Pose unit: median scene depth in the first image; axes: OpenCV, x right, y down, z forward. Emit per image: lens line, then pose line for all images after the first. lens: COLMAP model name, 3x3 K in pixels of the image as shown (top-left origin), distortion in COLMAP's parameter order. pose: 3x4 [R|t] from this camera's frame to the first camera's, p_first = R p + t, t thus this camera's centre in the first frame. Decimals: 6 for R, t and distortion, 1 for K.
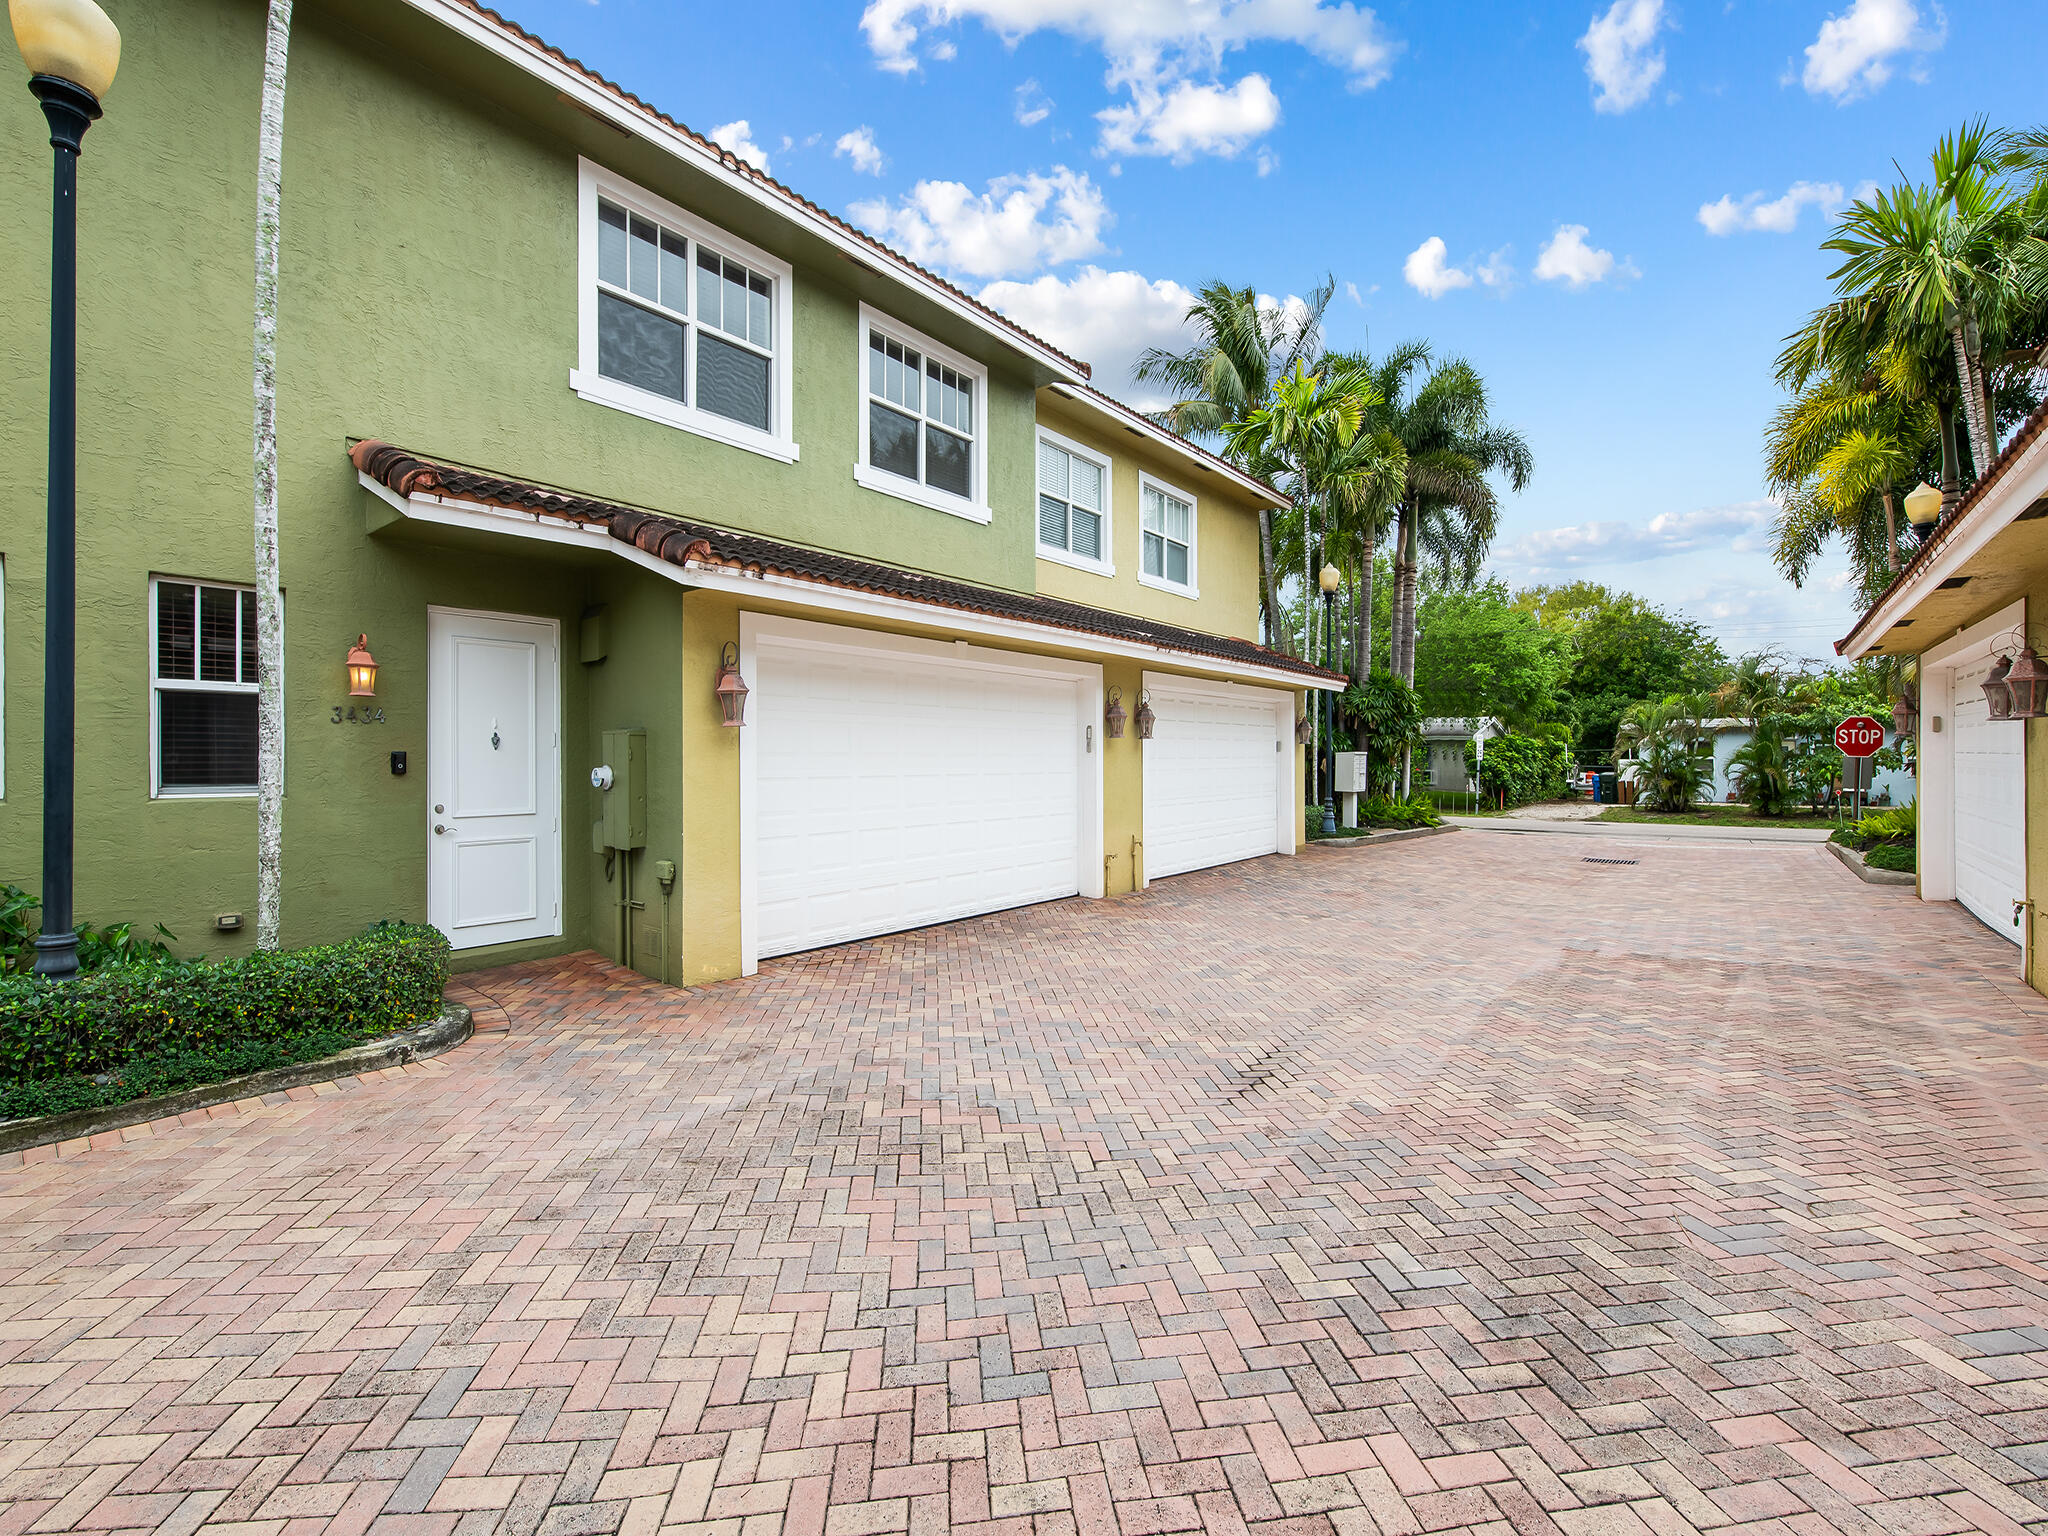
lens RADIAL K [[827.6, 0, 1042.6], [0, 827.6, 765.1], [0, 0, 1]] dist [0.002247, -0.002830]
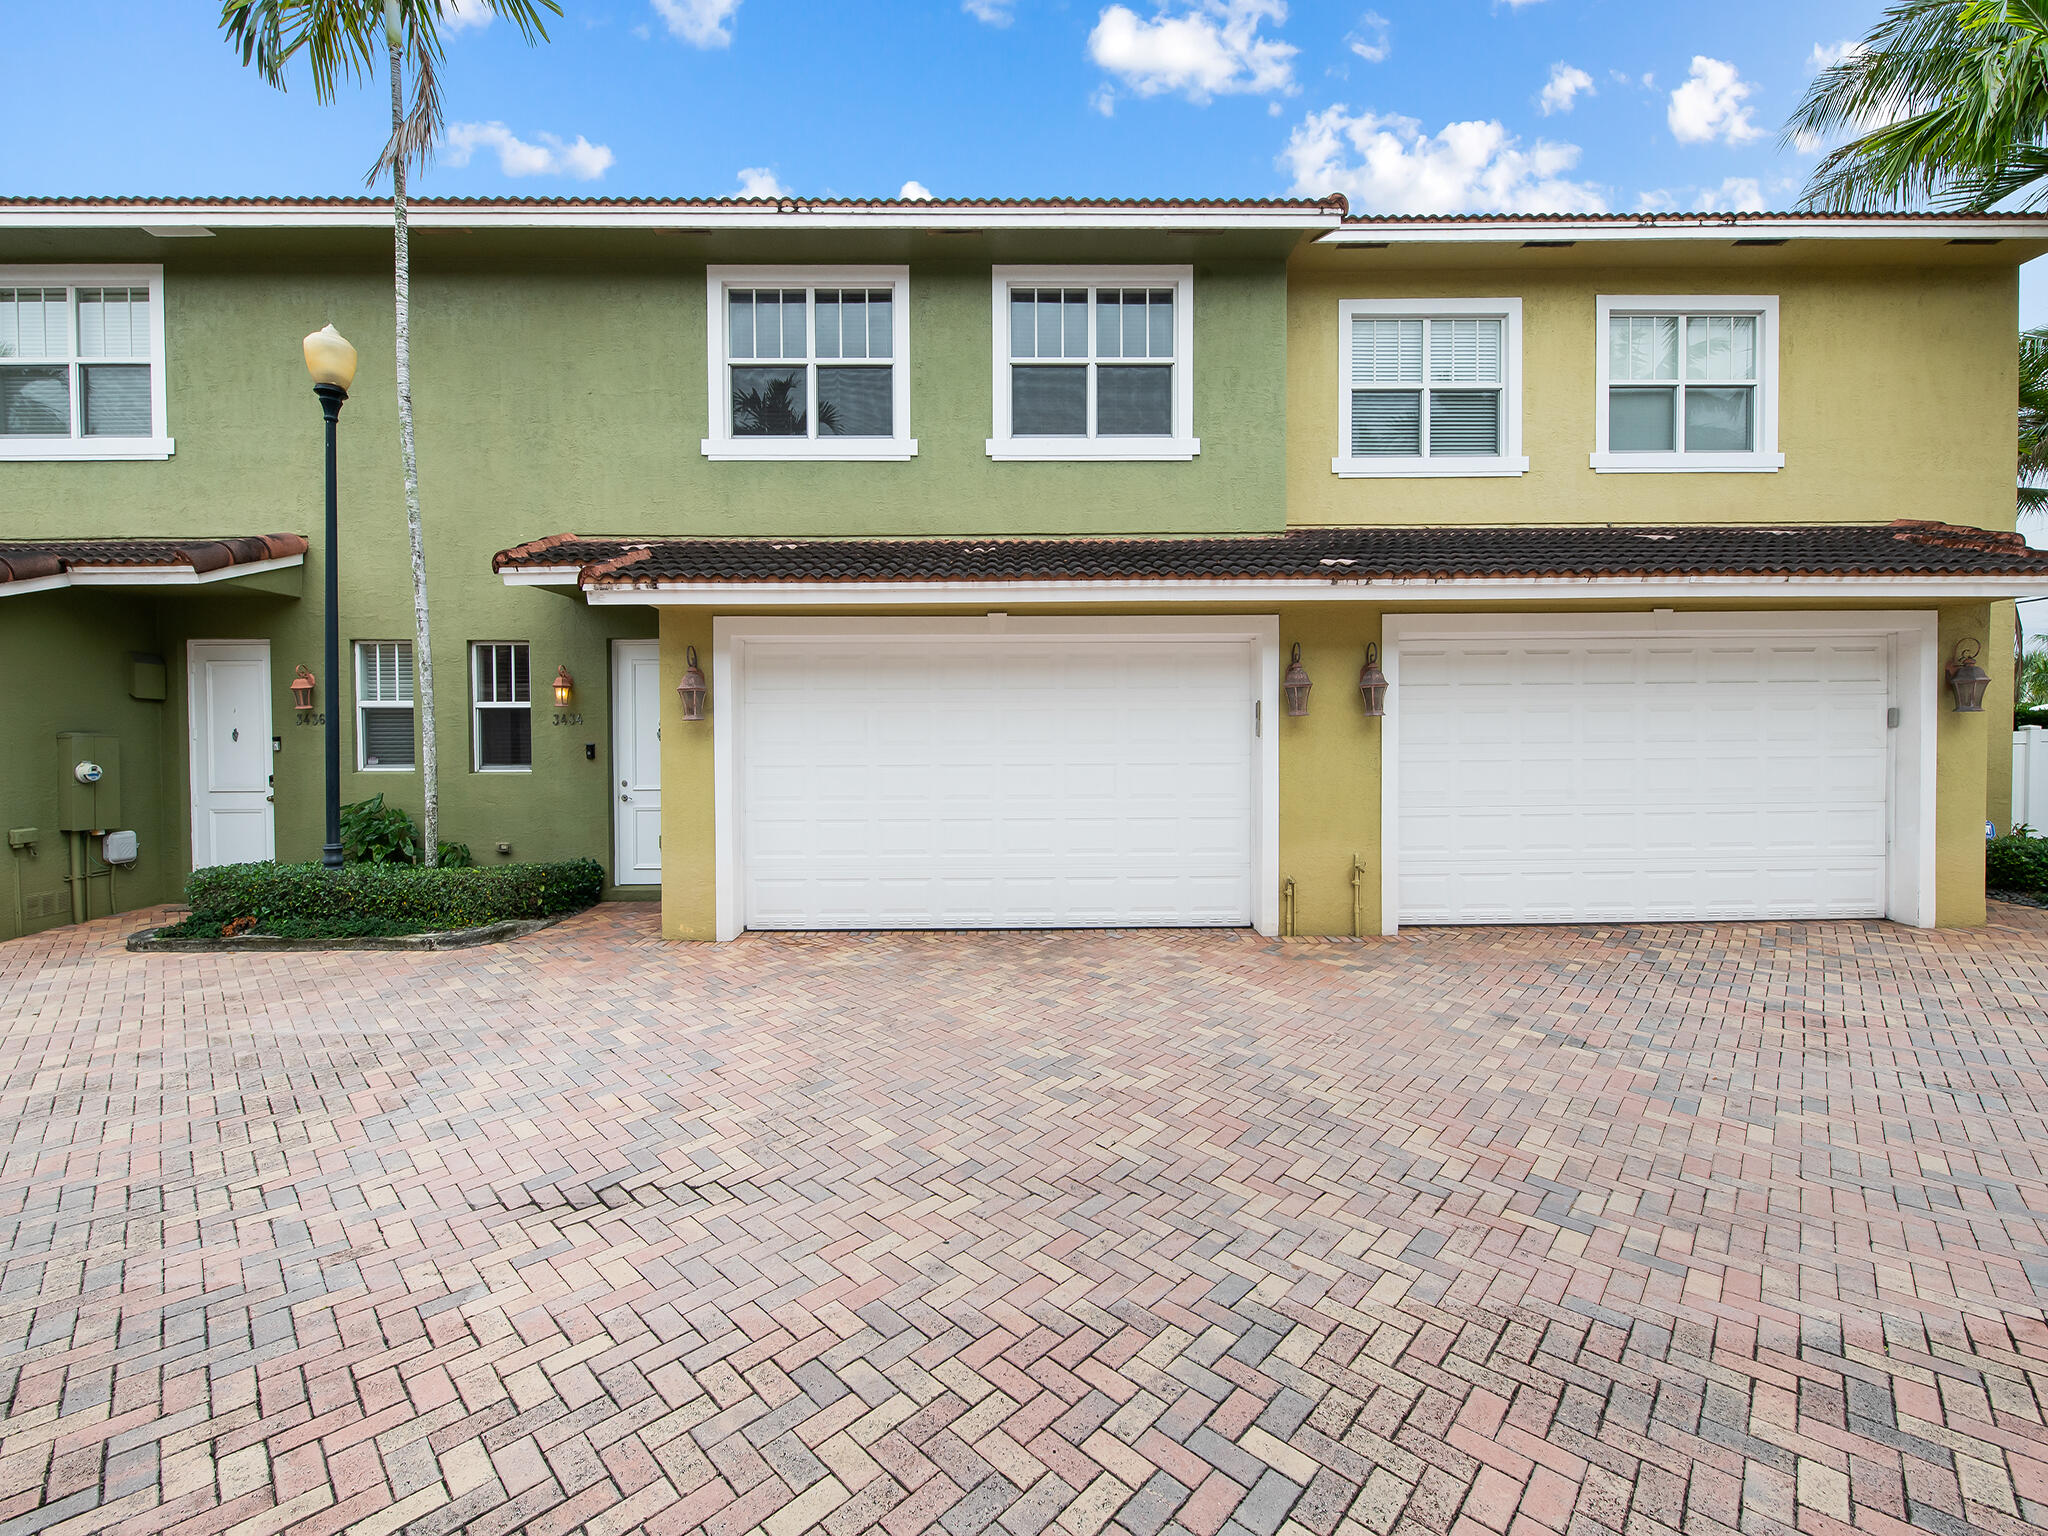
lens RADIAL K [[810.5, 0, 1034.1], [0, 810.5, 759.2], [0, 0, 1]] dist [0.001764, -0.002064]
pose [[0.655257, 0.012393, -0.755304, 0.743894], [-0.000624, 0.999874, 0.015865, -0.010686], [0.755405, -0.009924, 0.655182, 0.598299]]
